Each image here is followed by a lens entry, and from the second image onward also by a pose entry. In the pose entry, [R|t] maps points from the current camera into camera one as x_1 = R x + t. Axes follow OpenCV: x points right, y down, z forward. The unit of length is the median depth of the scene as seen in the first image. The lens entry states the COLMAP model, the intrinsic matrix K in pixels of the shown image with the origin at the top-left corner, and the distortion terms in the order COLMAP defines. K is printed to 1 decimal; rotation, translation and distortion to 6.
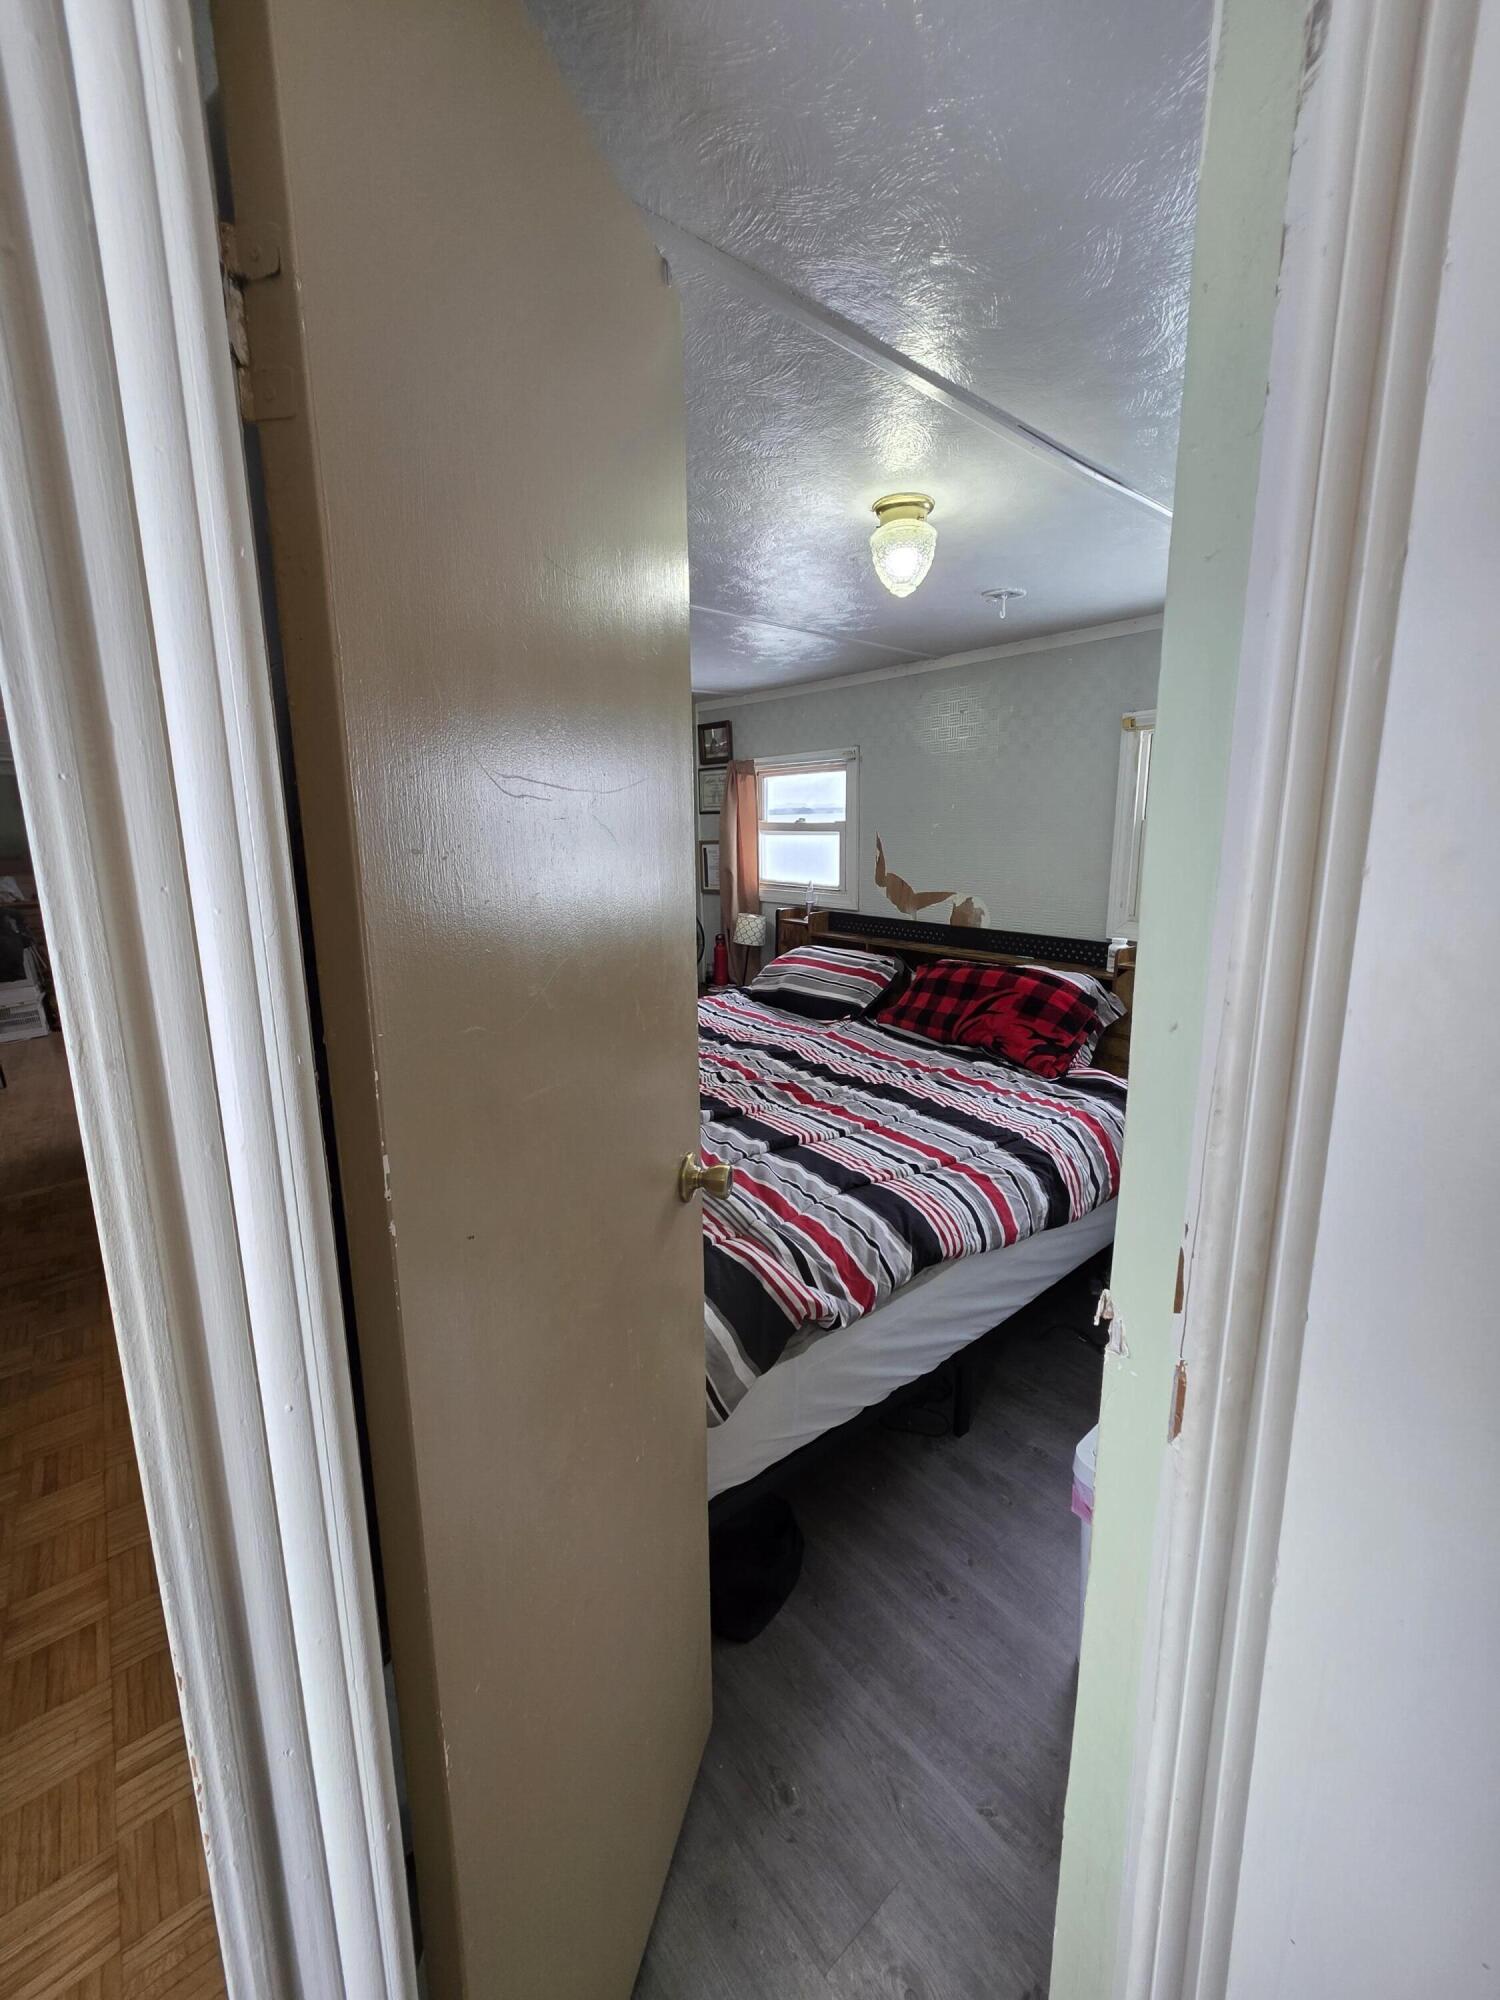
lens RADIAL K [[797.7, 0, 751.7], [0, 797.7, 985.1], [0, 0, 1]] dist [0.003827, -0.000299]
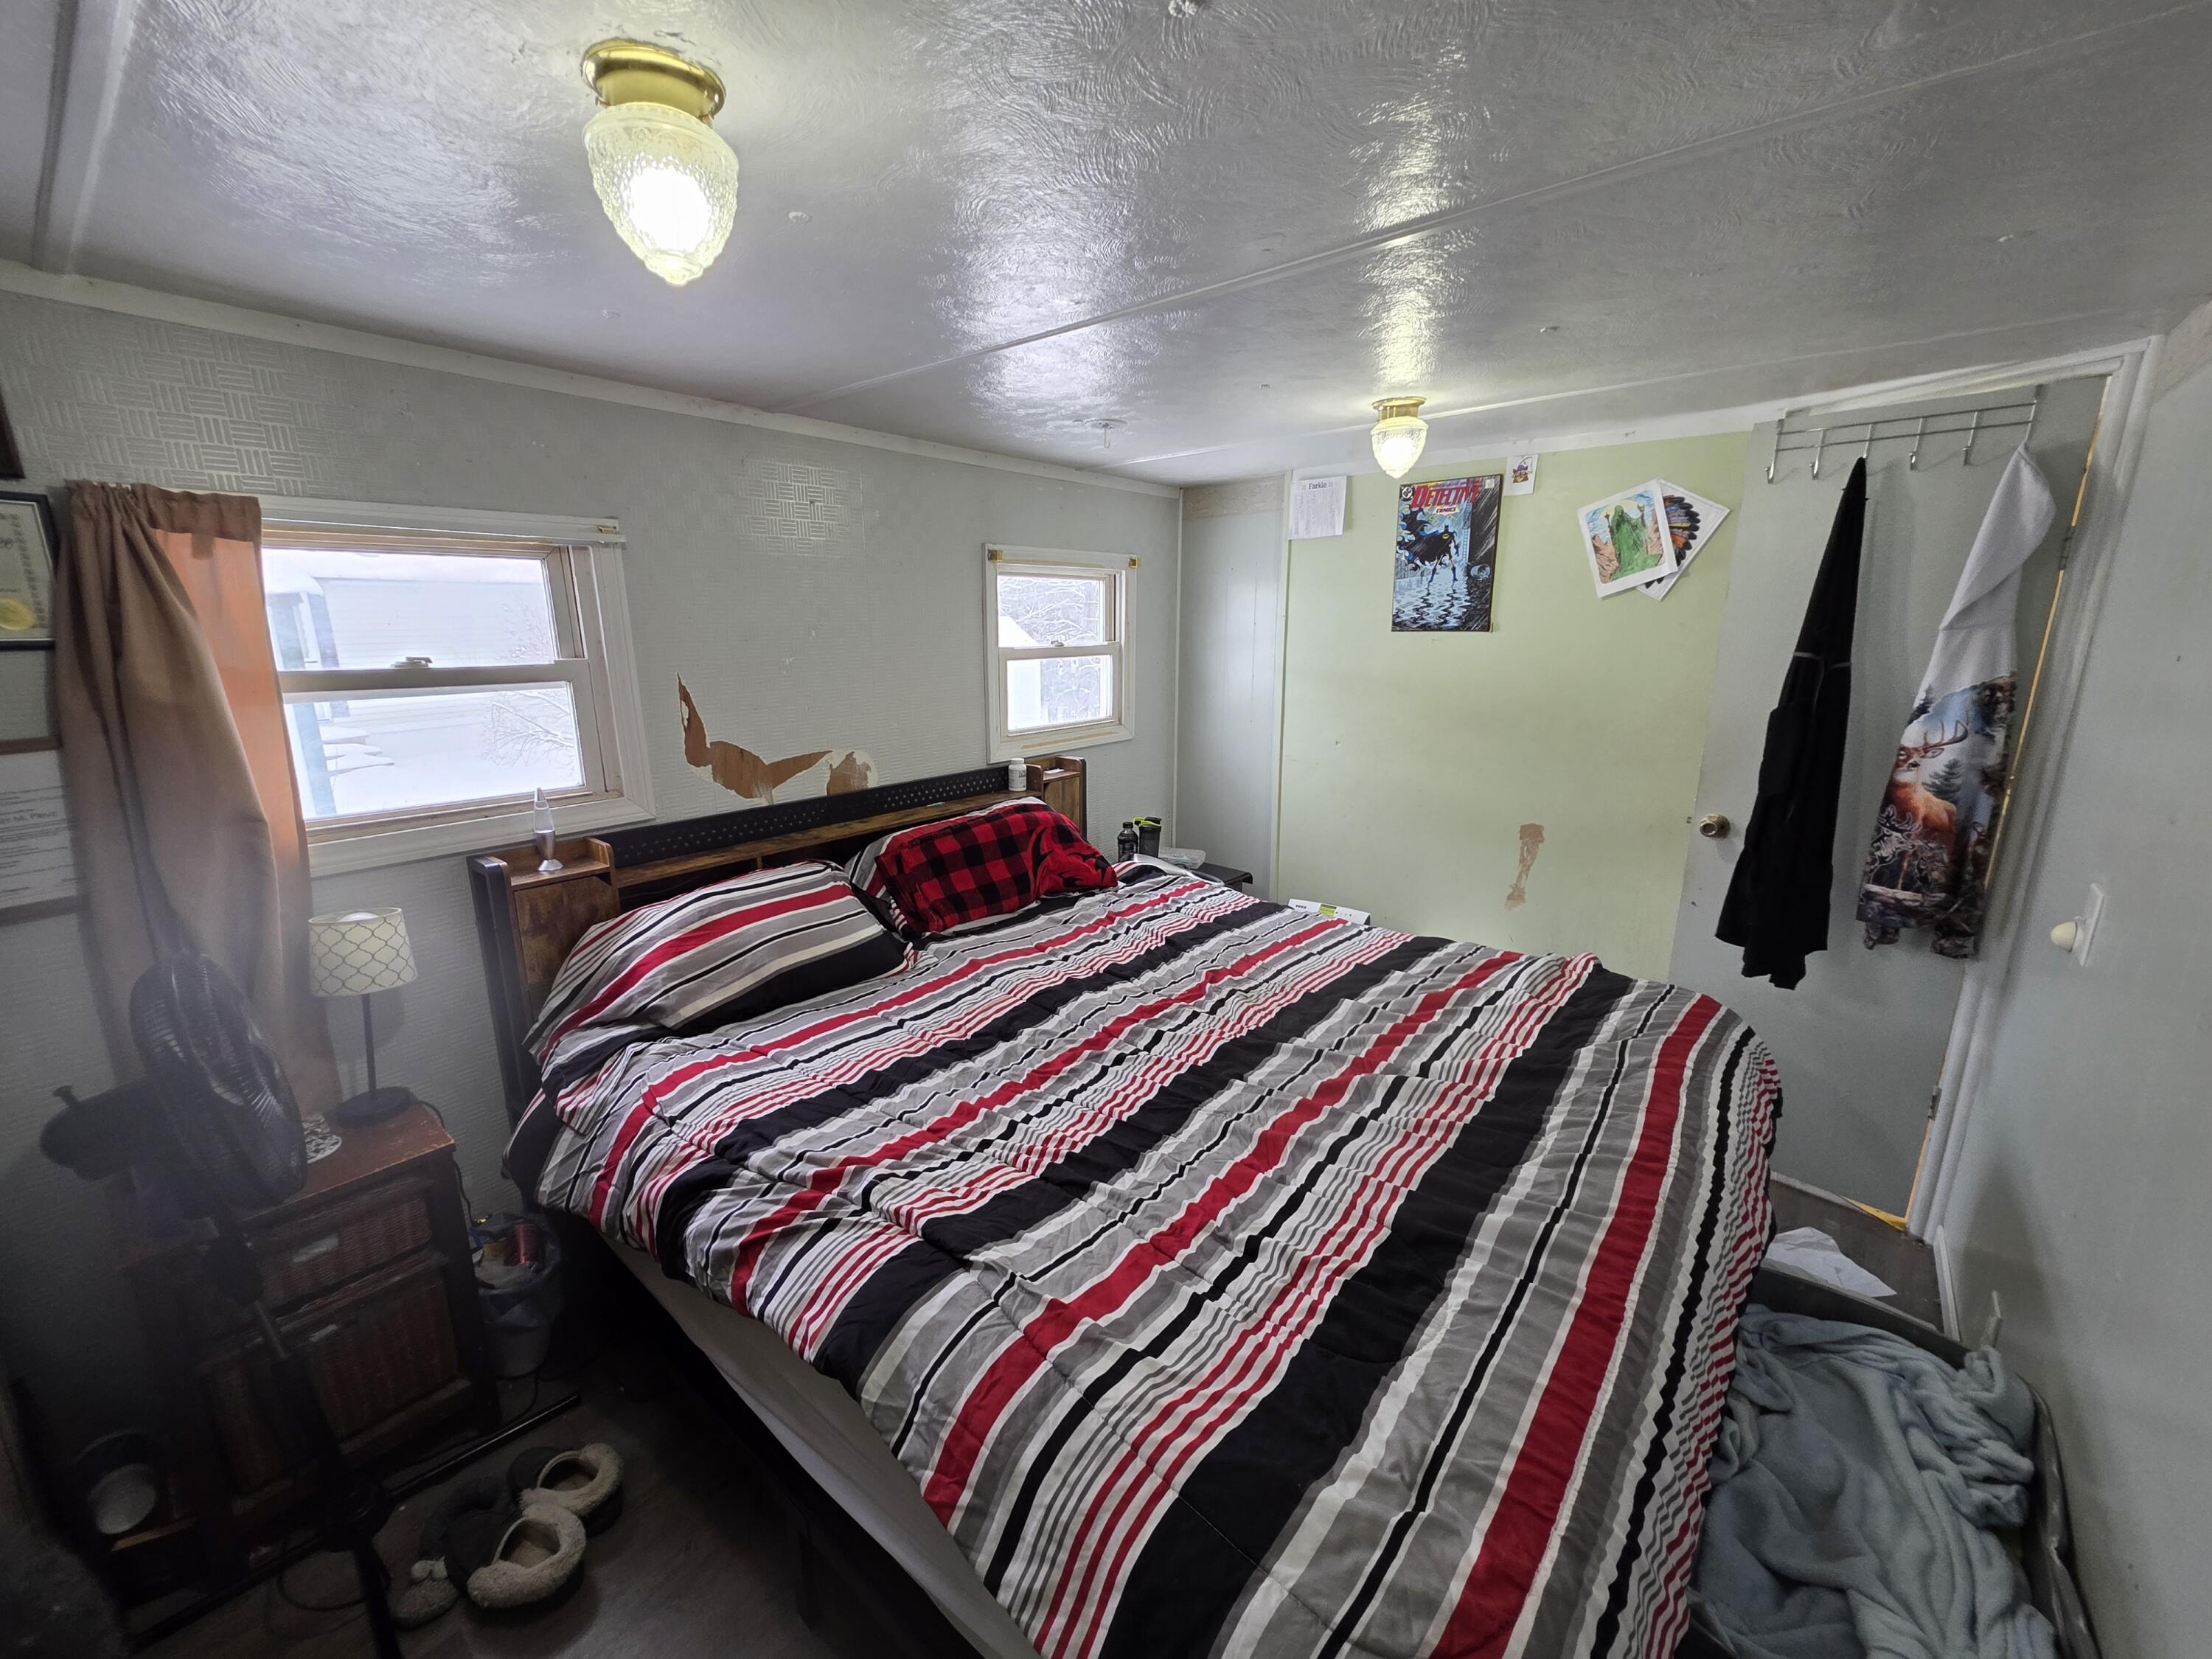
lens RADIAL K [[882.3, 0, 1094.7], [0, 882.3, 819.1], [0, 0, 1]] dist [0.003827, -0.000299]
pose [[-0.182811, -0.215194, 0.959308, -0.655013], [0.196174, 0.948145, 0.250074, -0.238299], [-0.963377, 0.233908, -0.131116, 1.001150]]
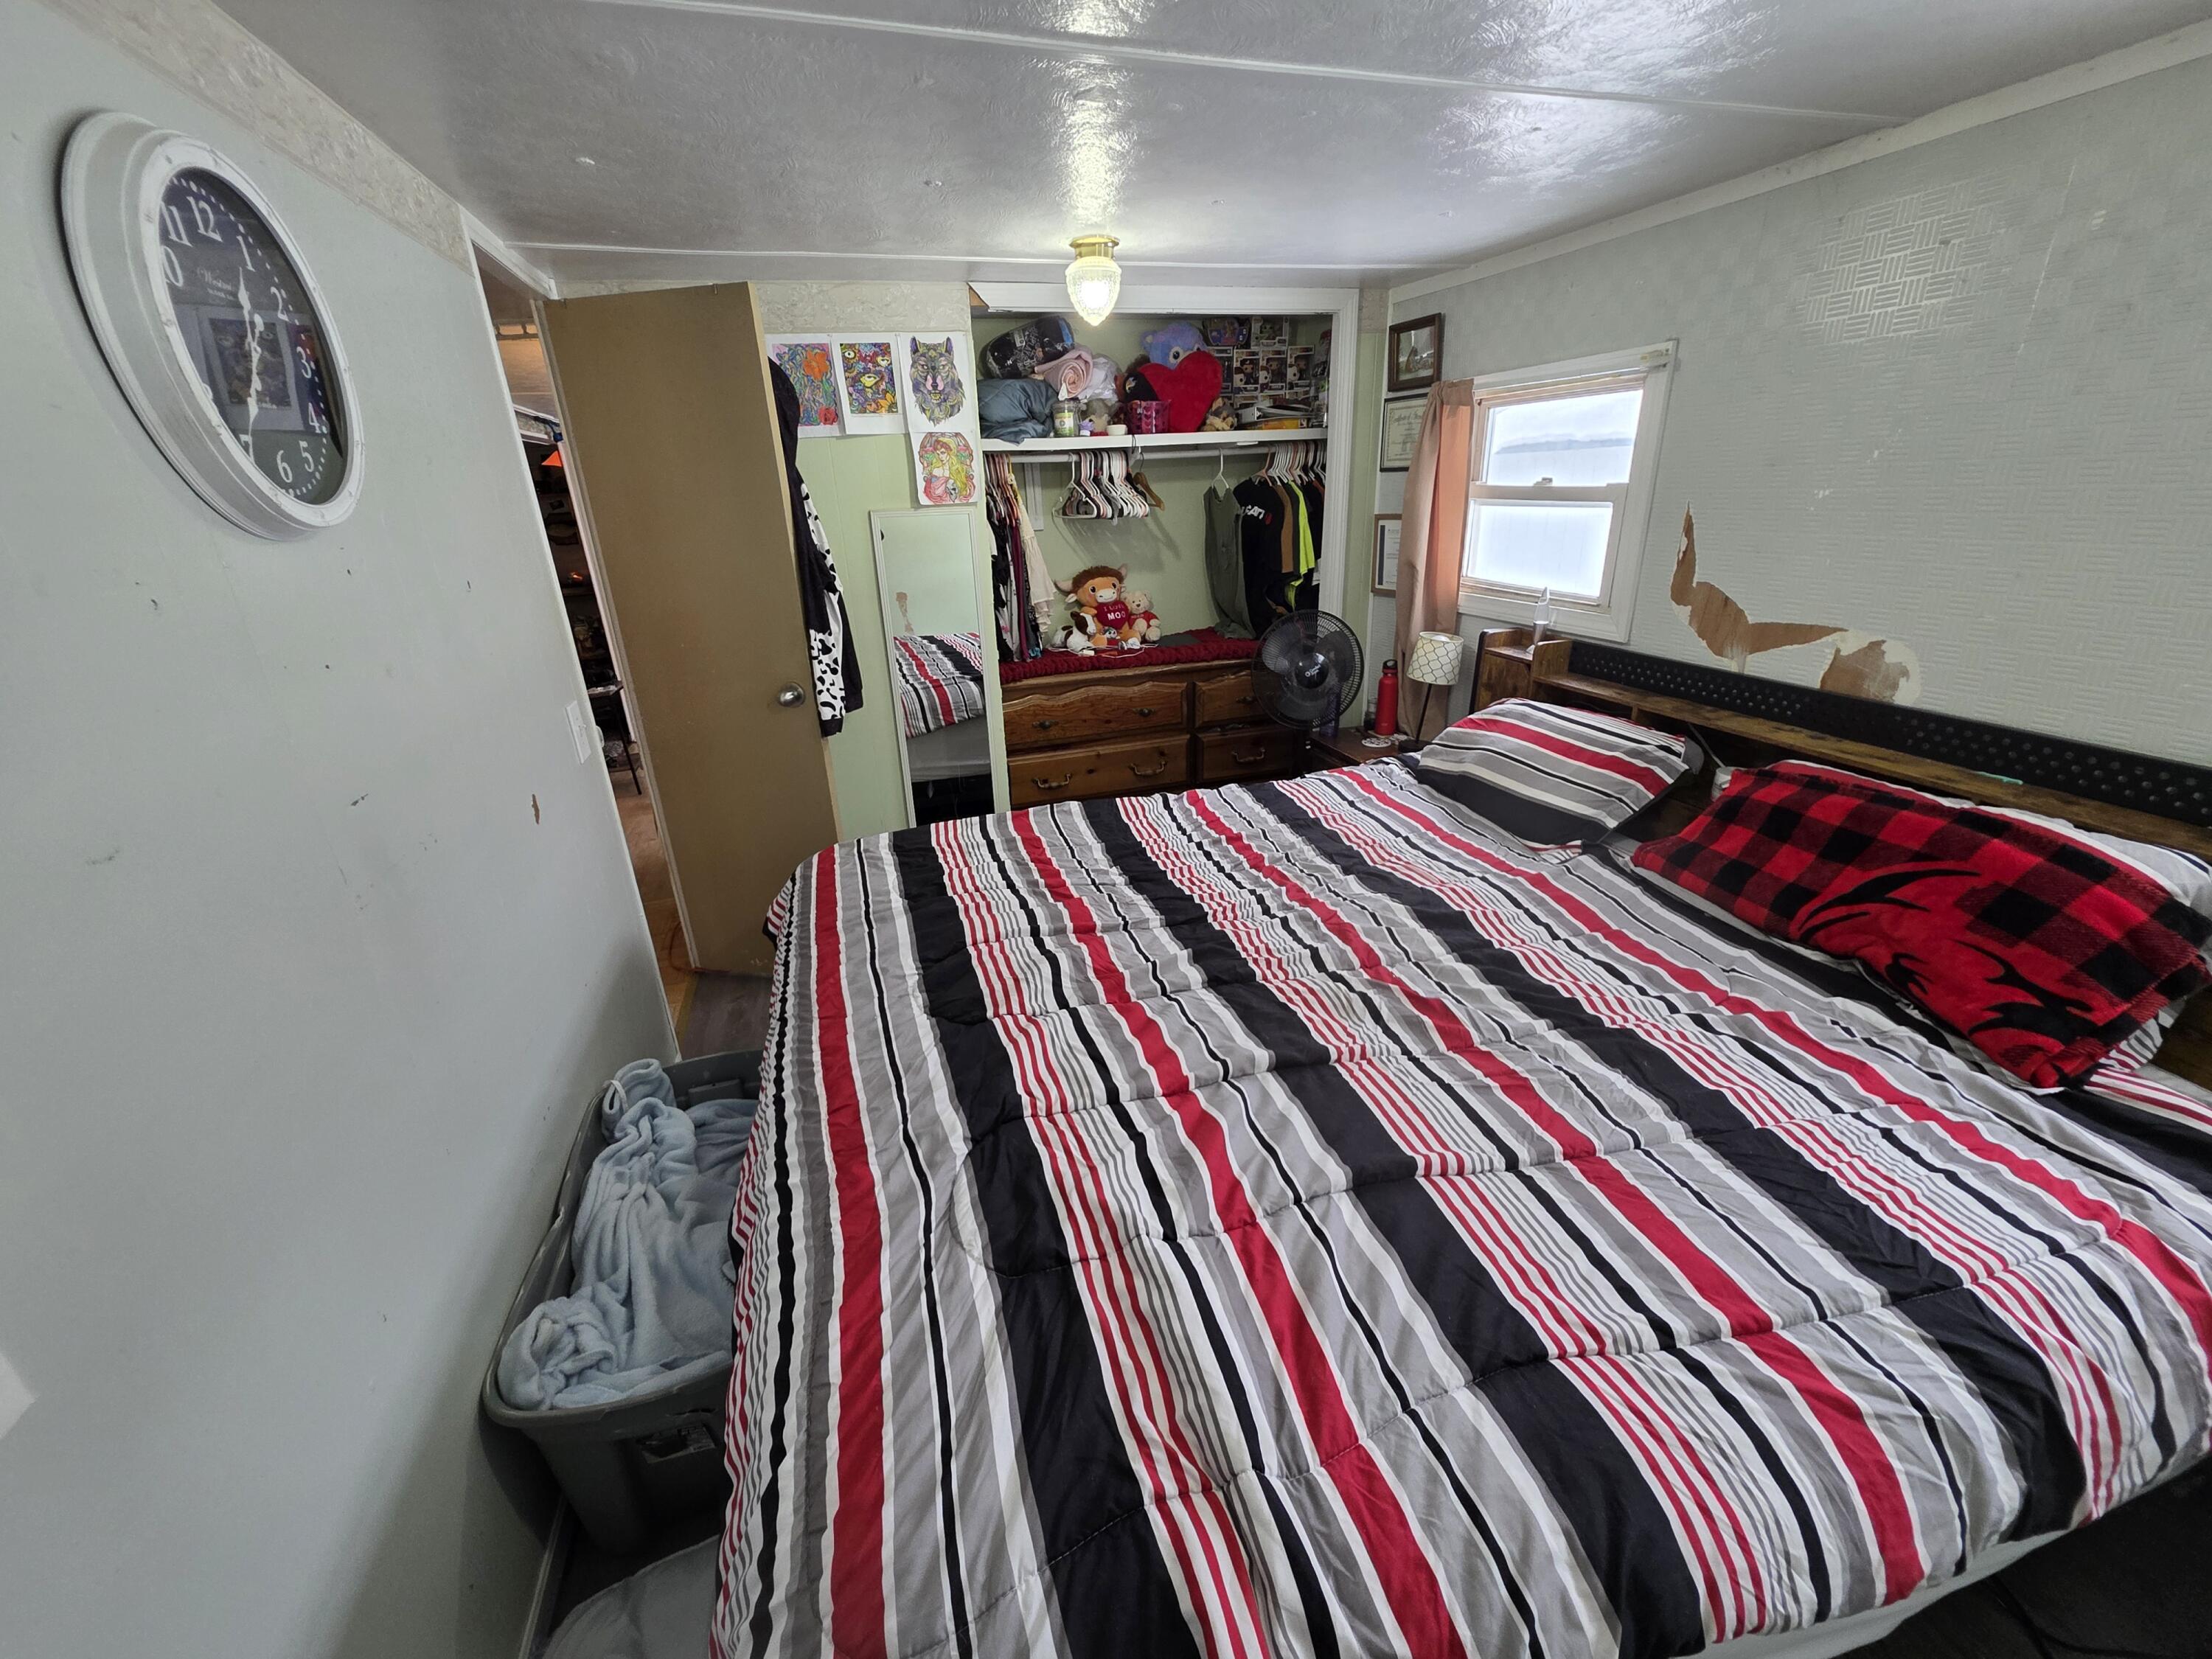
lens RADIAL K [[885.5, 0, 1096.9], [0, 885.5, 827.6], [0, 0, 1]] dist [0.002265, 0.000248]
pose [[0.921458, 0.114250, -0.371297, 0.038925], [-0.042184, 0.979551, 0.196724, -0.092548], [0.386180, -0.165610, 0.907435, 0.296264]]
